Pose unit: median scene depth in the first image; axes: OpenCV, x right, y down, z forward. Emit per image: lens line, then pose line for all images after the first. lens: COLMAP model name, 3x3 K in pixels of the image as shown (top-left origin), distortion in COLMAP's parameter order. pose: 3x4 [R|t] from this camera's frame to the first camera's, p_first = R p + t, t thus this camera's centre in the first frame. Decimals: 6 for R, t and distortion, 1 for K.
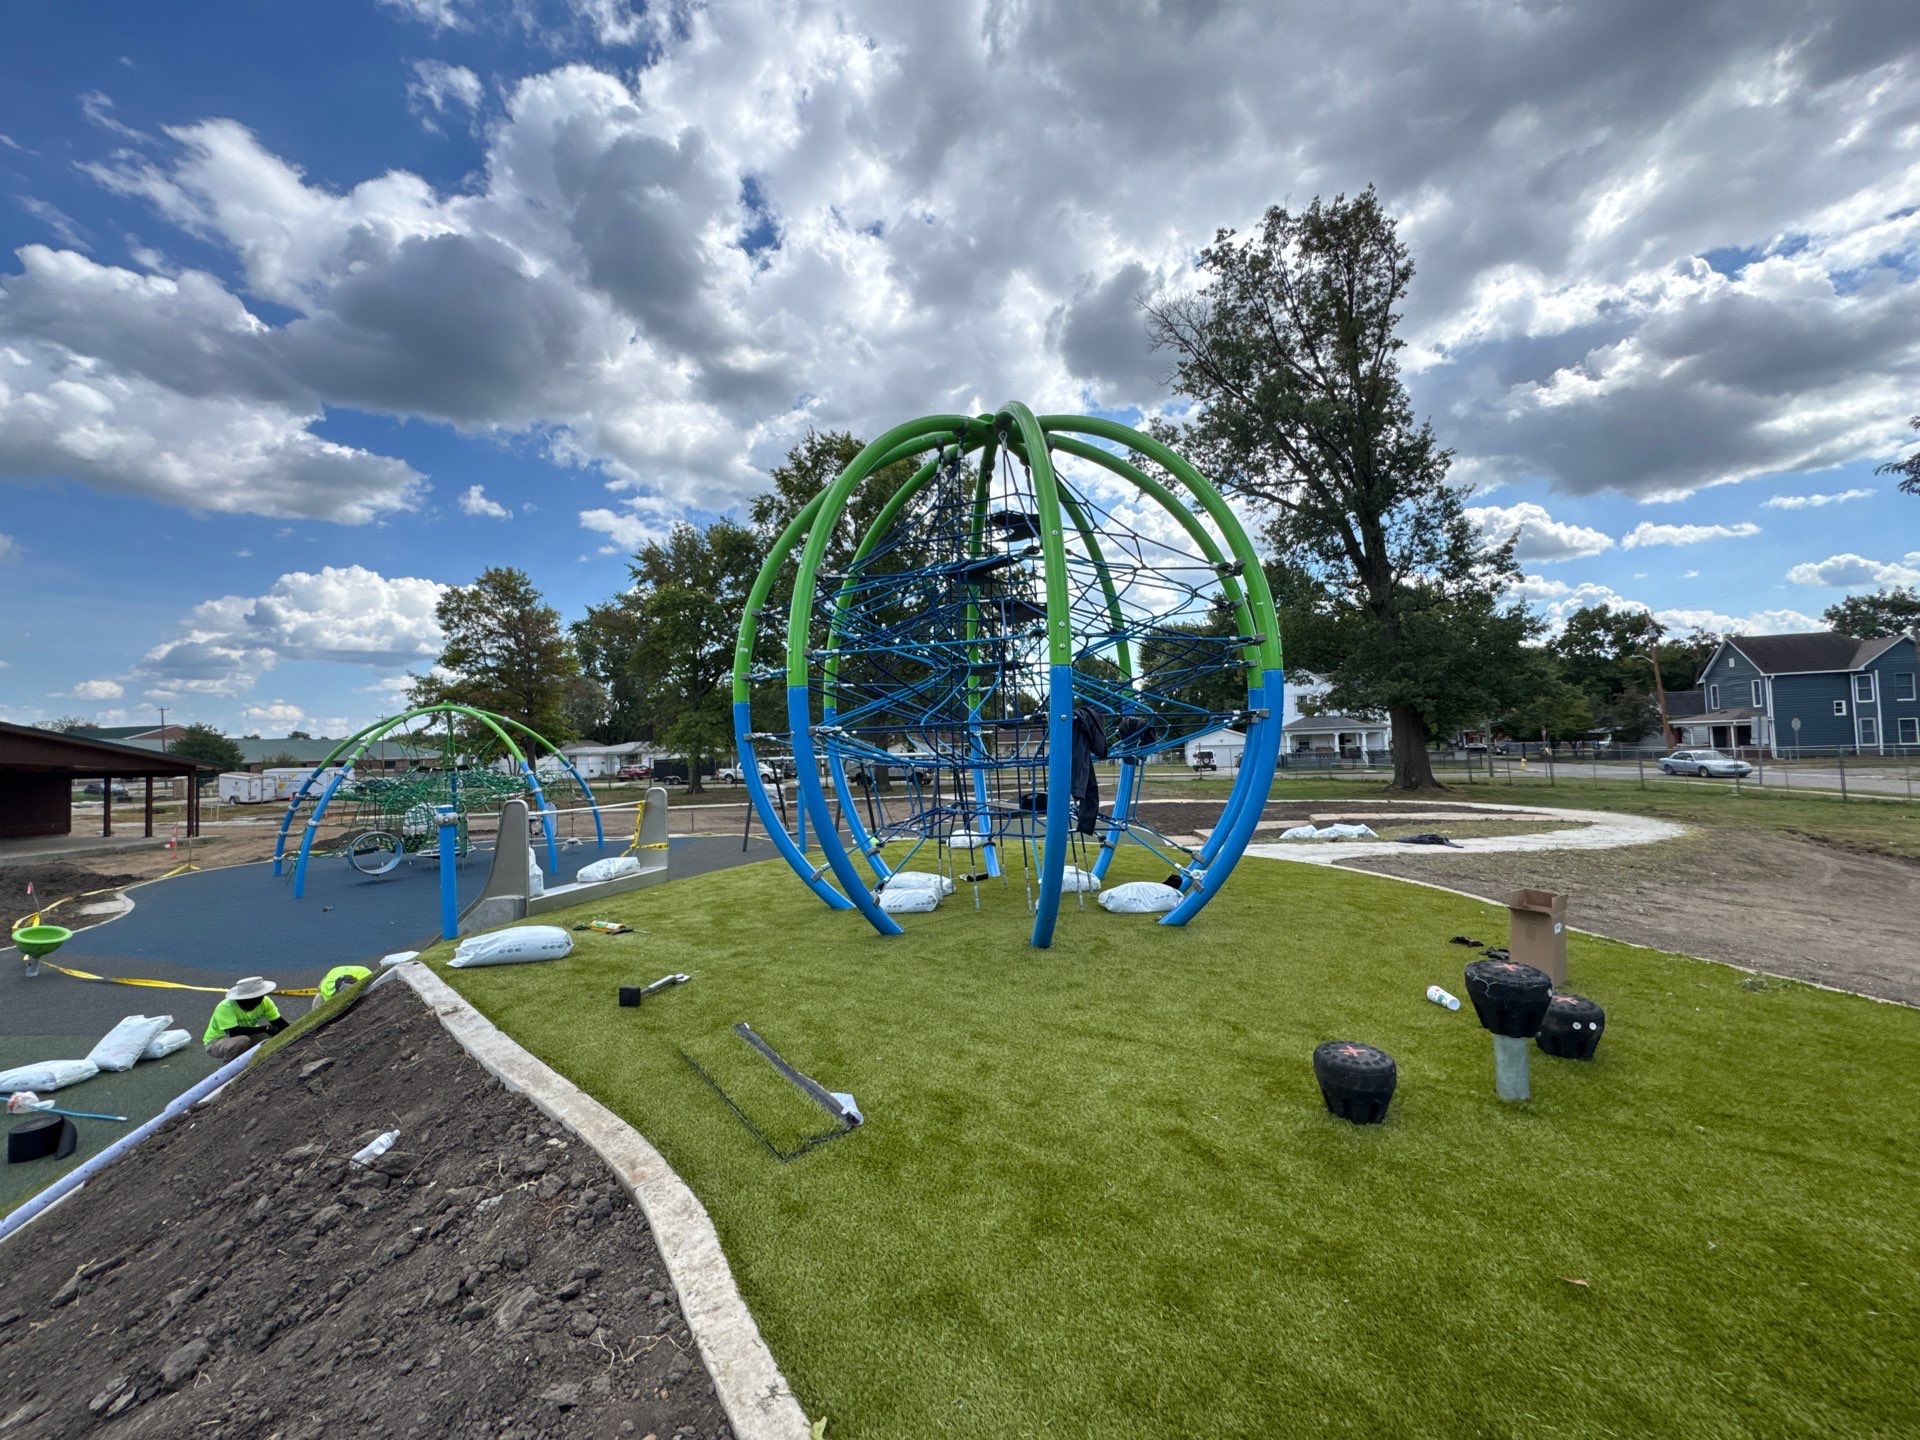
lens RADIAL K [[768.5, 0, 961.6], [0, 768.5, 710.1], [0, 0, 1]] dist [-0.004424, -0.000372]
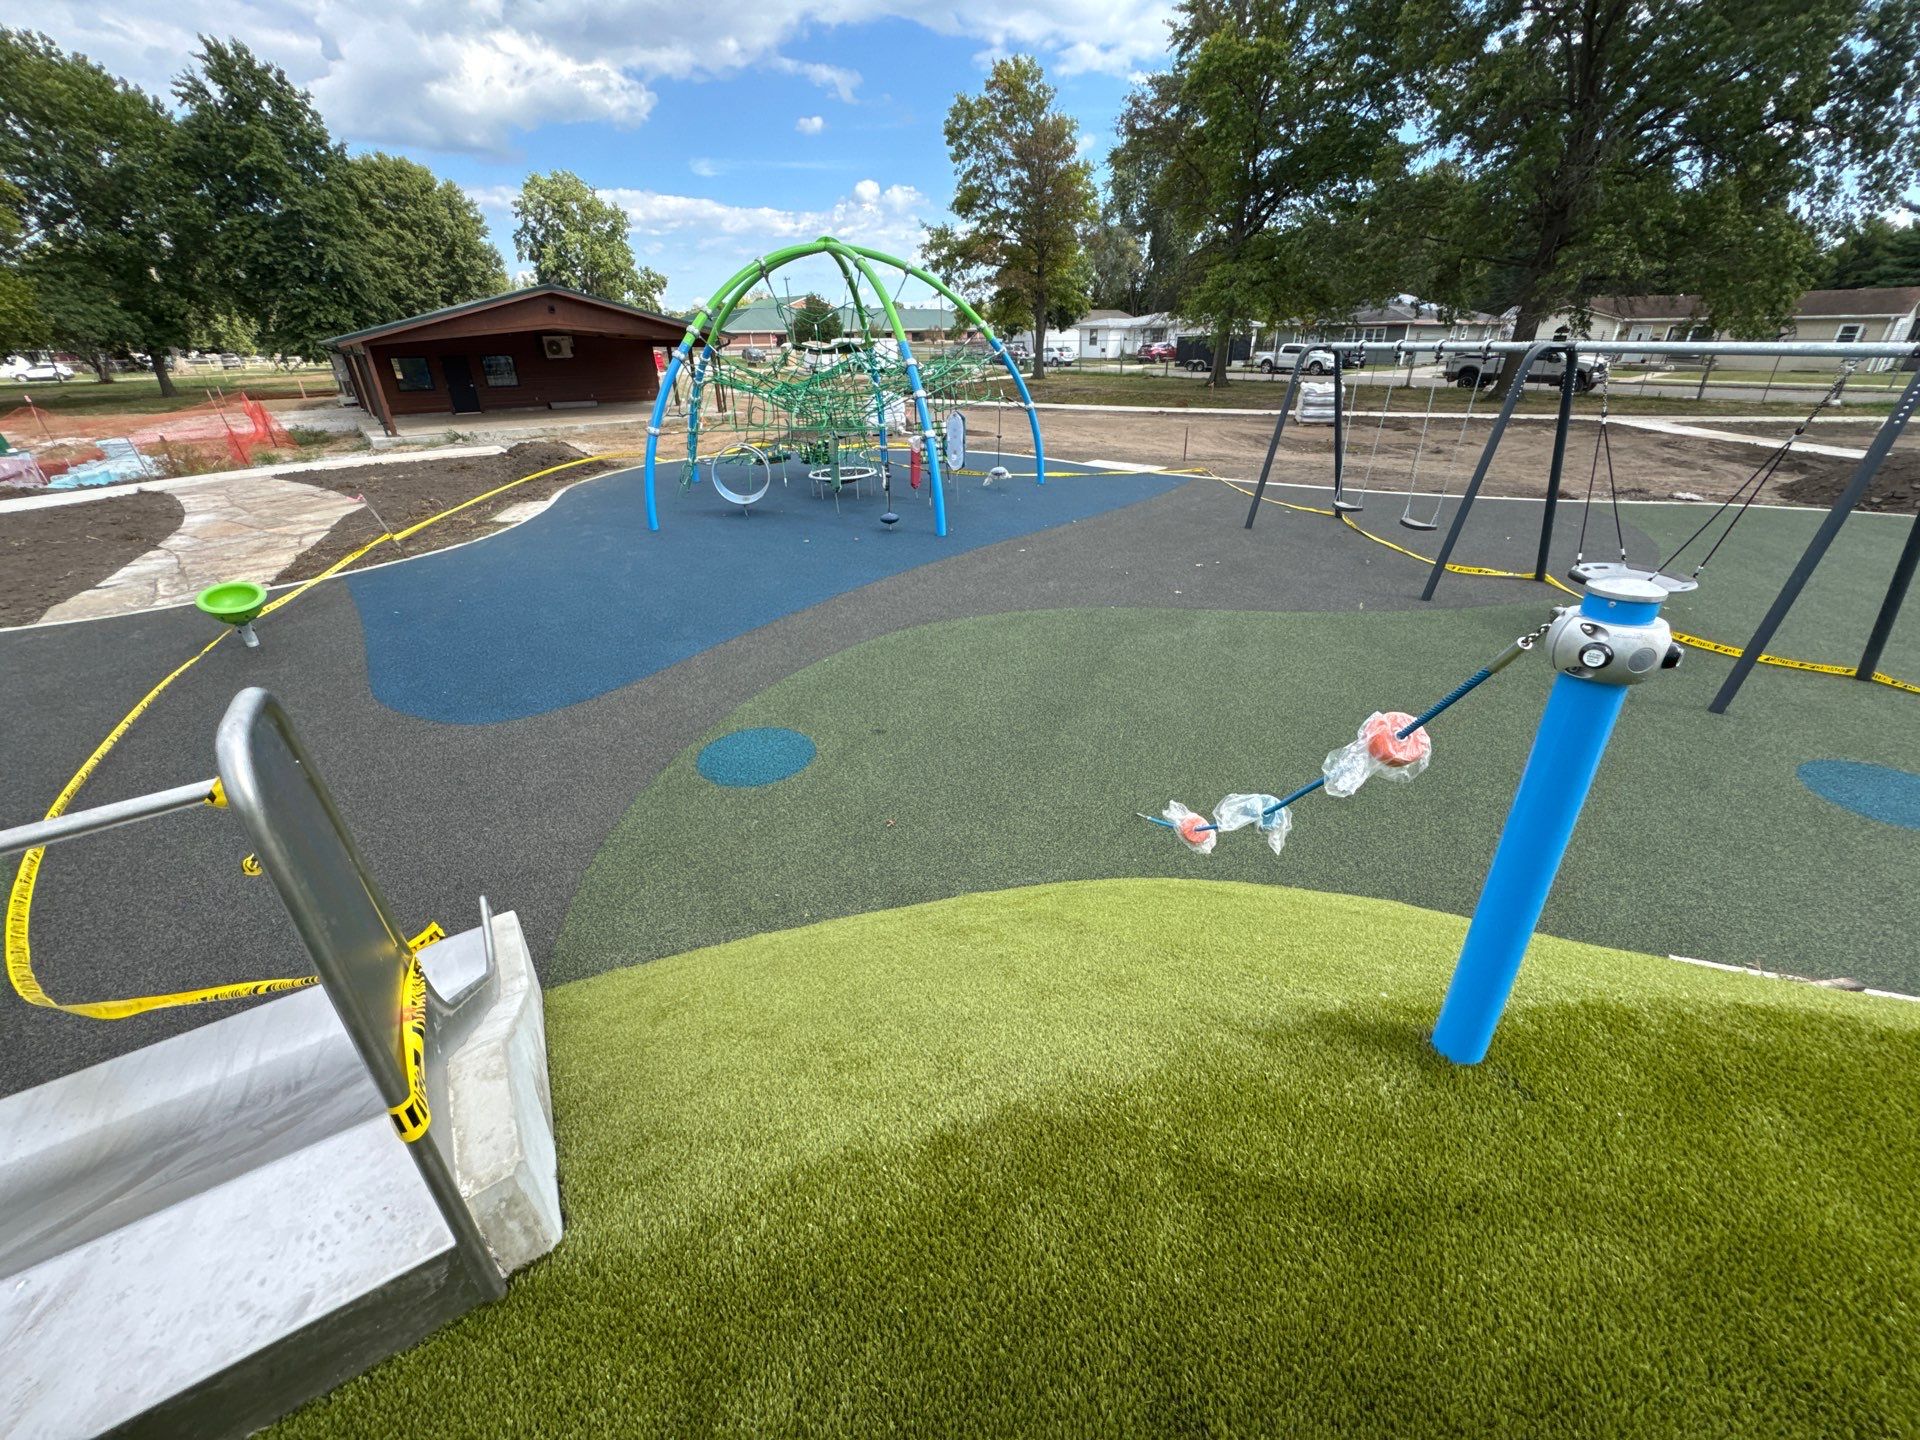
lens RADIAL K [[766.8, 0, 958.4], [0, 766.8, 715.6], [0, 0, 1]] dist [-0.001813, -0.000123]
pose [[0.796307, 0.285141, -0.533469, -0.044209], [0.020216, 0.868886, 0.494600, 0.008707], [0.604554, -0.404638, 0.686136, 0.166879]]
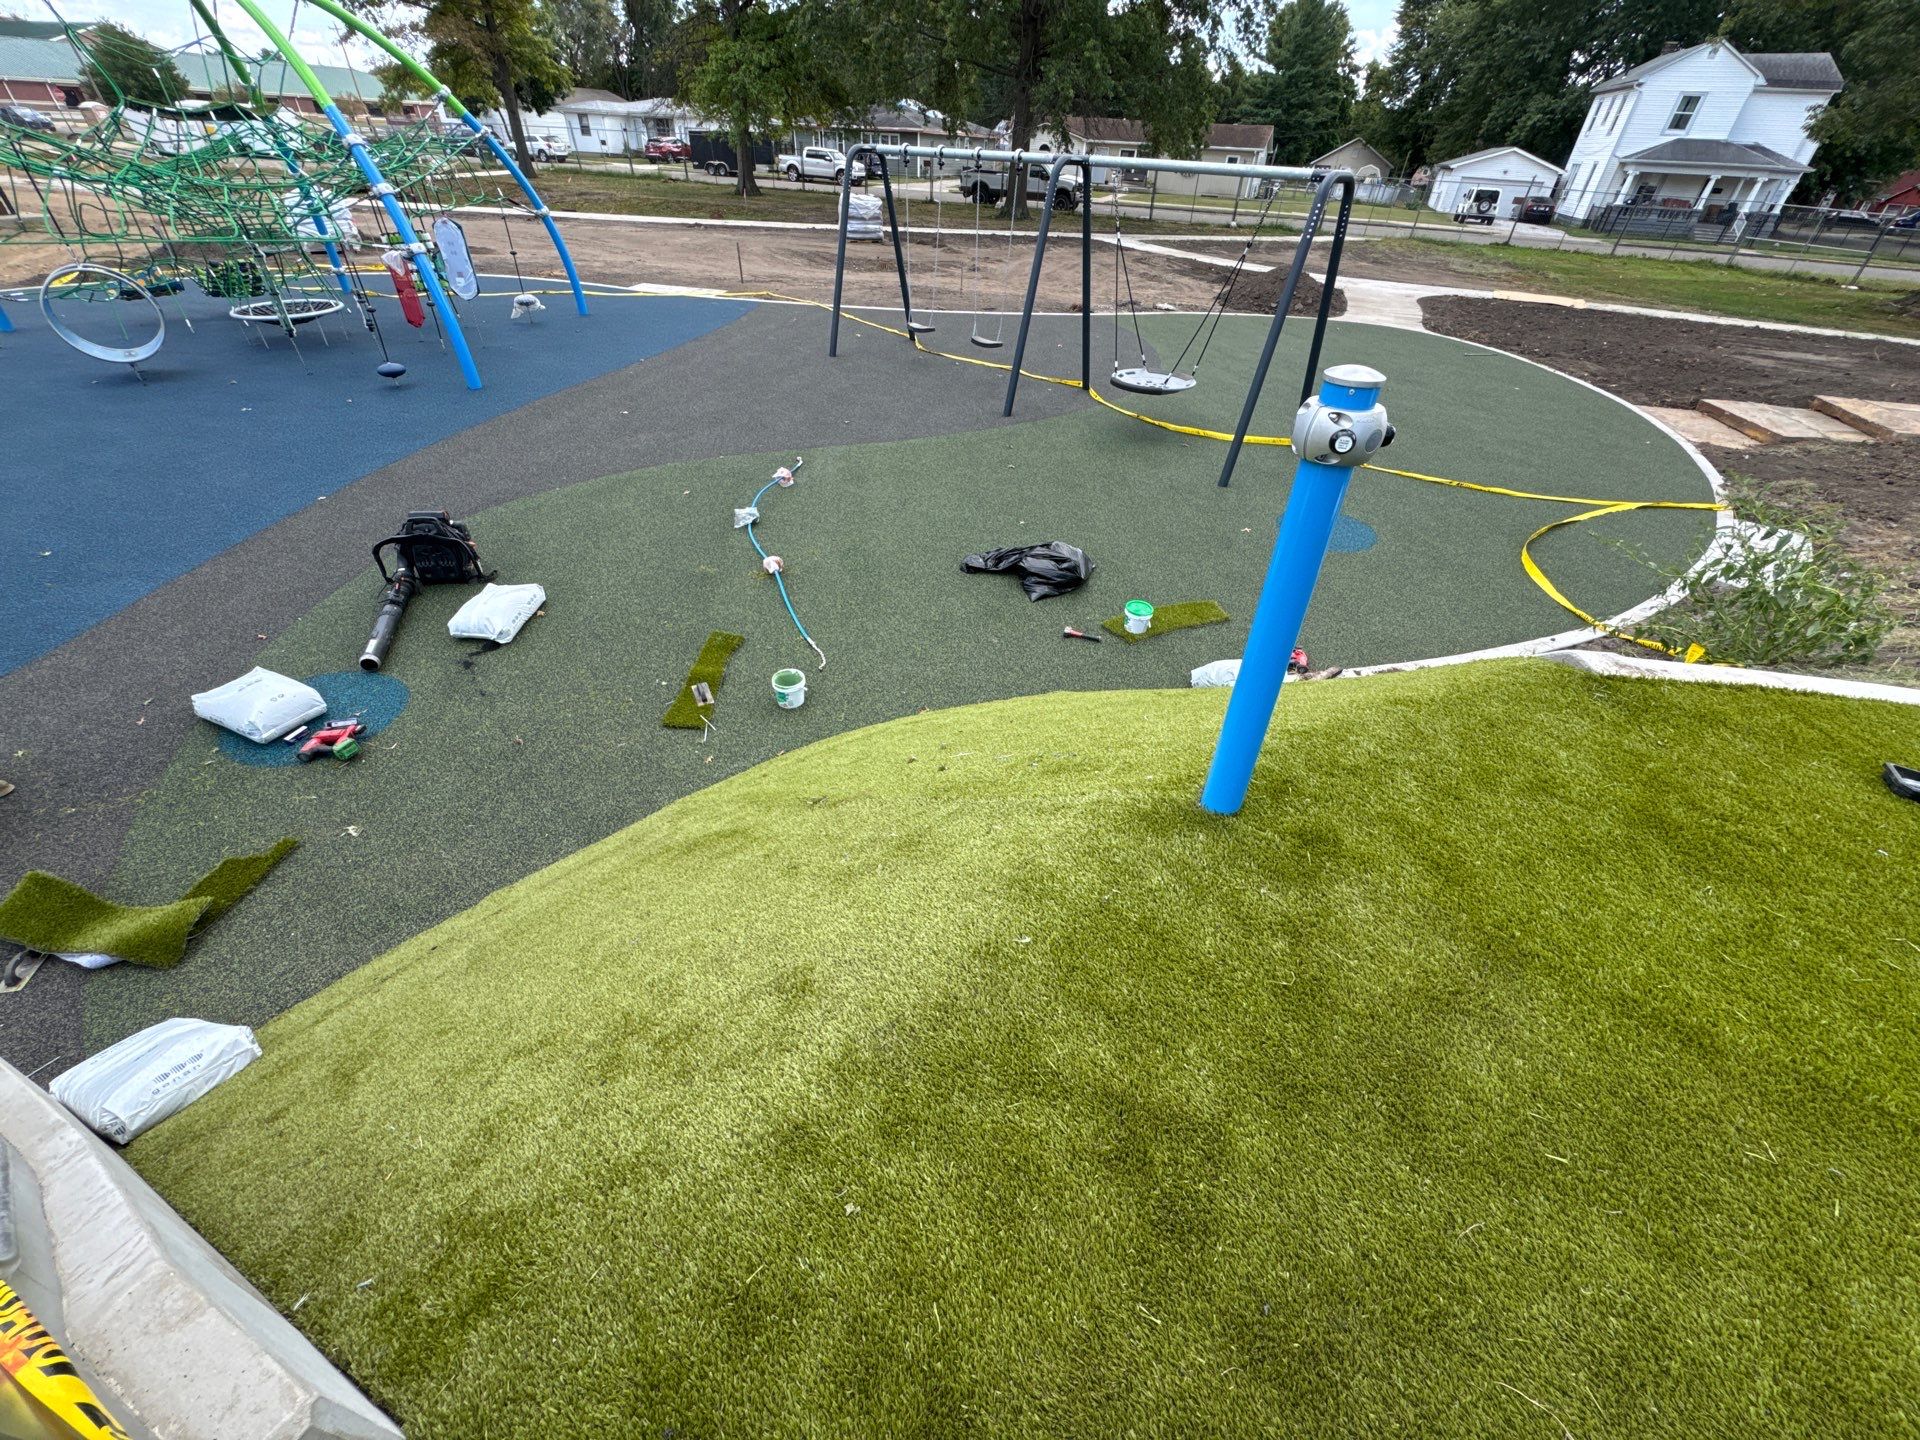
lens RADIAL K [[766.8, 0, 958.4], [0, 766.8, 715.6], [0, 0, 1]] dist [-0.001813, -0.000123]
pose [[0.990210, 0.129608, -0.051824, -0.051988], [-0.066706, 0.765522, 0.639942, 0.010317], [0.122614, -0.630220, 0.766673, 0.167889]]
